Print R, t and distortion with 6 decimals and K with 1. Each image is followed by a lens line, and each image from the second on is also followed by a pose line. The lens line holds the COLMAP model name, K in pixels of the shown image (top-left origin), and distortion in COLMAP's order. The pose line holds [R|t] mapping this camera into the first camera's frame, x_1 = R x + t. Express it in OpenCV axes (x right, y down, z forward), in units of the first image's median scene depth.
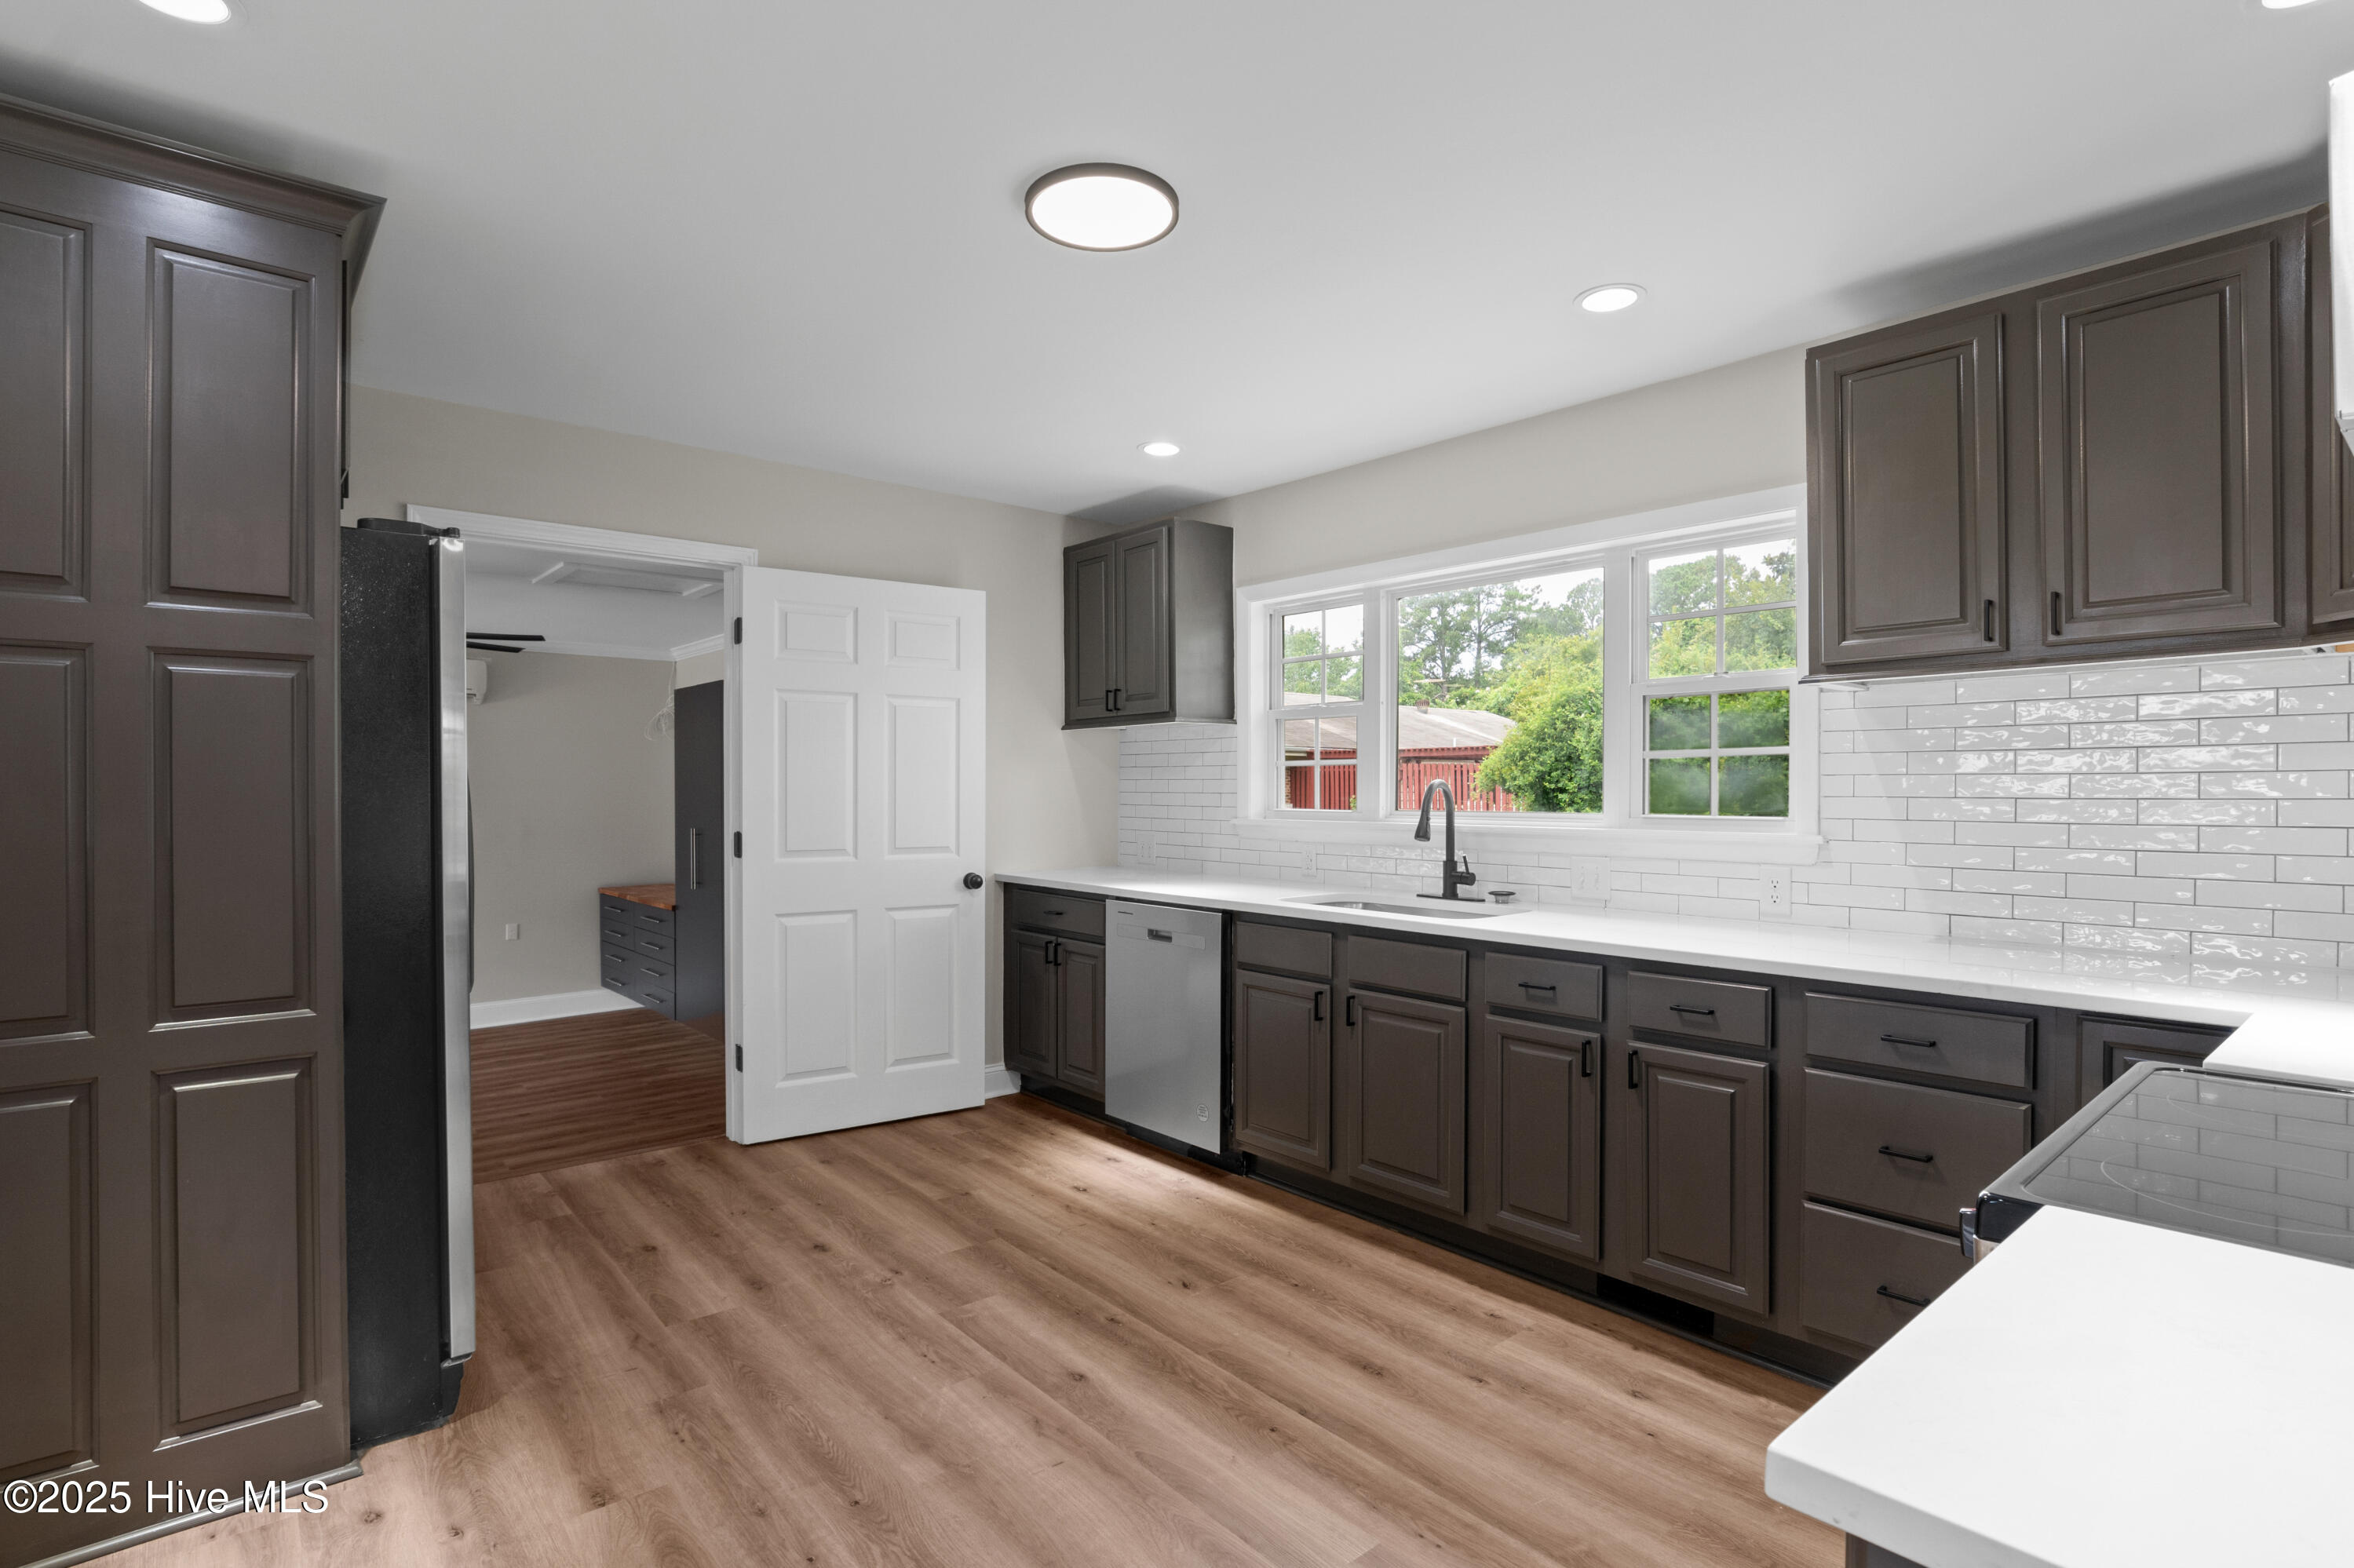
lens RADIAL K [[1152.8, 0, 1157.7], [0, 1152.8, 774.6], [0, 0, 1]] dist [-0.034165, 0.008330]
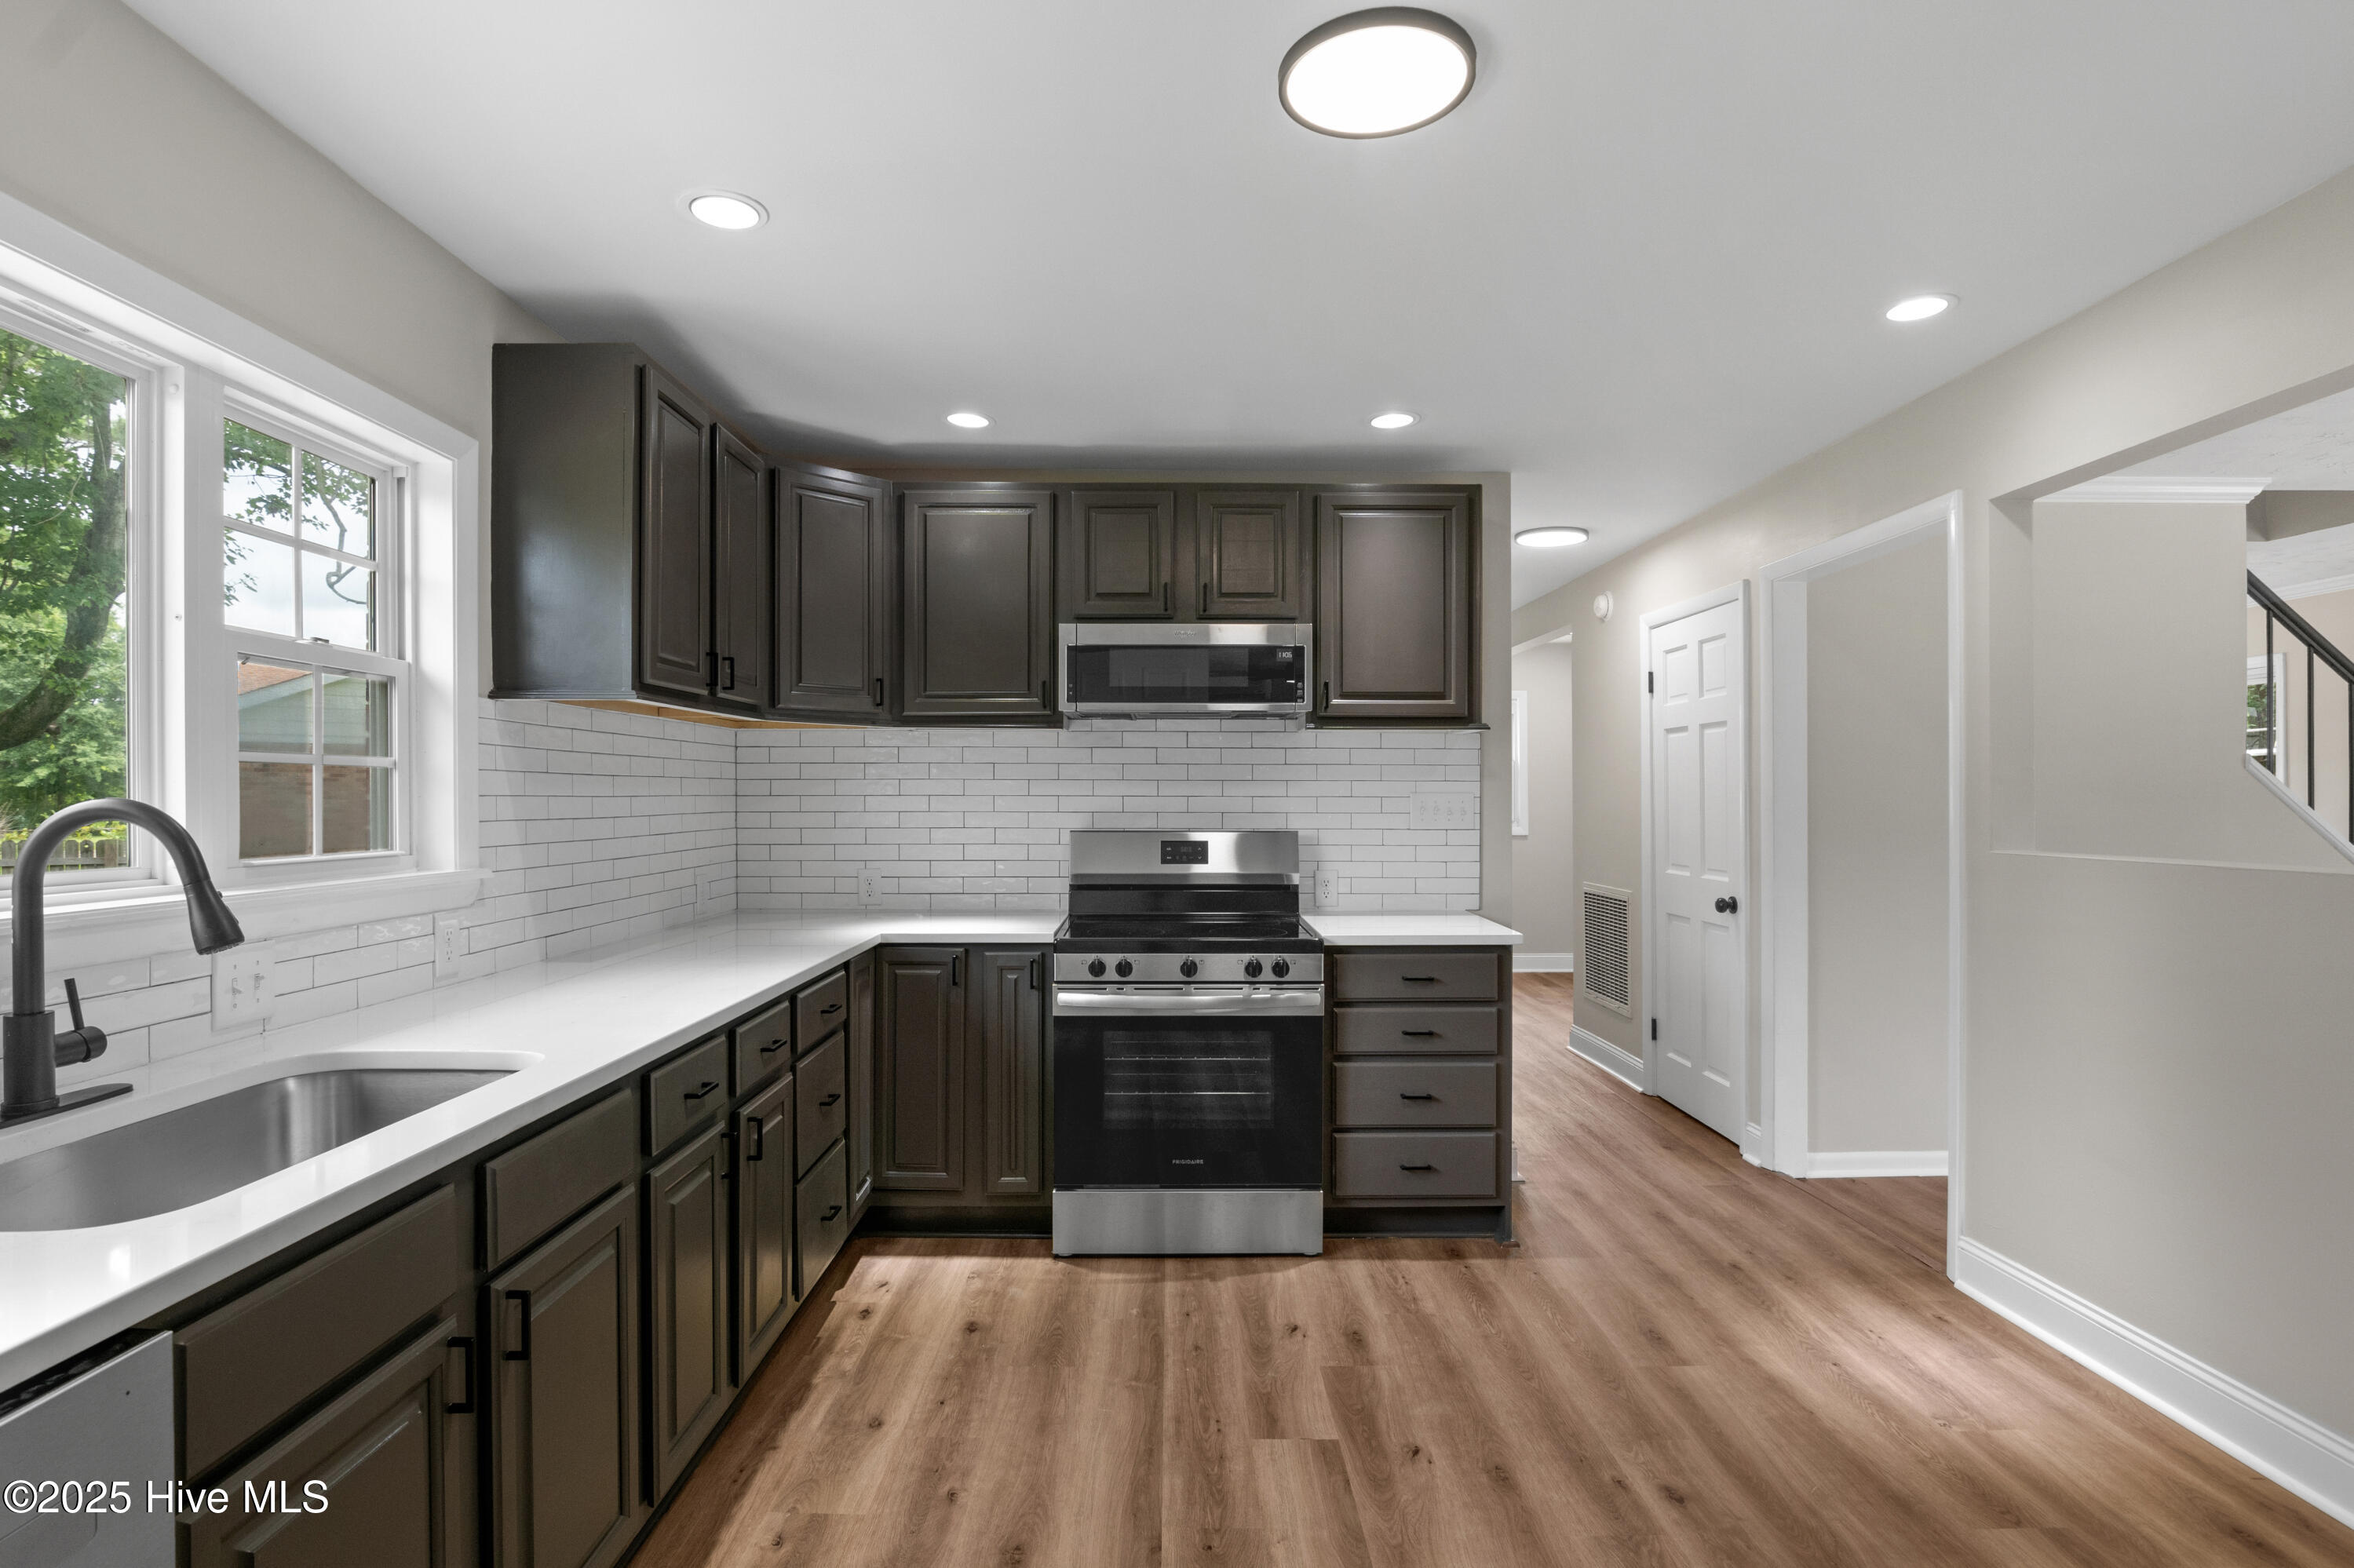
lens RADIAL K [[1159.0, 0, 1170.9], [0, 1159.0, 791.0], [0, 0, 1]] dist [-0.037344, 0.009969]
pose [[-0.771855, 0.008050, 0.635748, -0.356219], [-0.004051, 0.999837, -0.017578, 0.009220], [-0.635786, -0.016143, -0.771697, 1.389576]]
